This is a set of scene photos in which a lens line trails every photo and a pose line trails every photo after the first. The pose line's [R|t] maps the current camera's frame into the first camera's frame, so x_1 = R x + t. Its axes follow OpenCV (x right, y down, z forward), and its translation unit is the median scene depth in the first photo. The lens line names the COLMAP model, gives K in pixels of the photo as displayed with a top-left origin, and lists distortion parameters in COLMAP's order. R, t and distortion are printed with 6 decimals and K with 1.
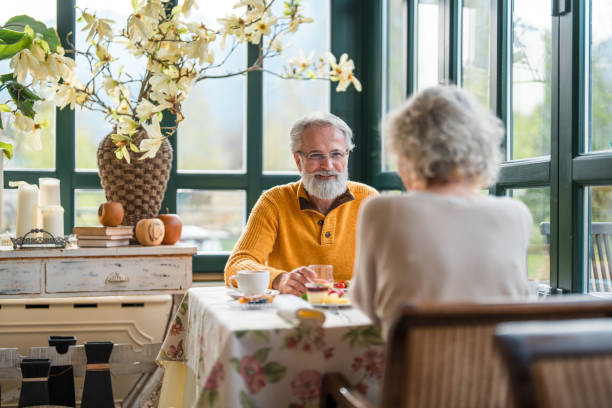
lens RADIAL K [[943.6, 0, 306.0], [0, 943.6, 204.0], [0, 0, 1]] dist [-0.014625, -0.026109]
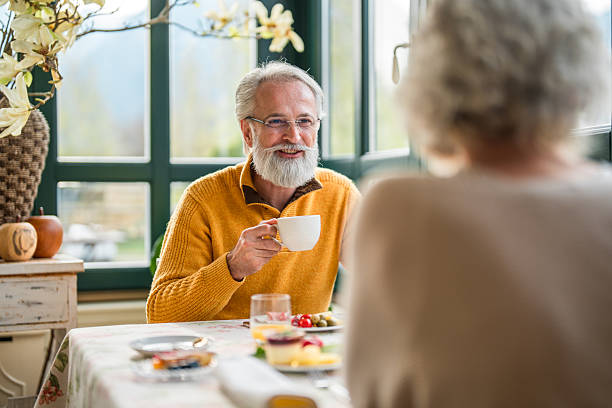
lens RADIAL K [[943.6, 0, 306.0], [0, 943.6, 204.0], [0, 0, 1]] dist [-0.014625, -0.026109]
pose [[0.993851, -0.009753, 0.110300, -0.026097], [0.009378, 0.999948, 0.003920, 0.000632], [-0.110332, -0.002861, 0.993891, 0.268756]]
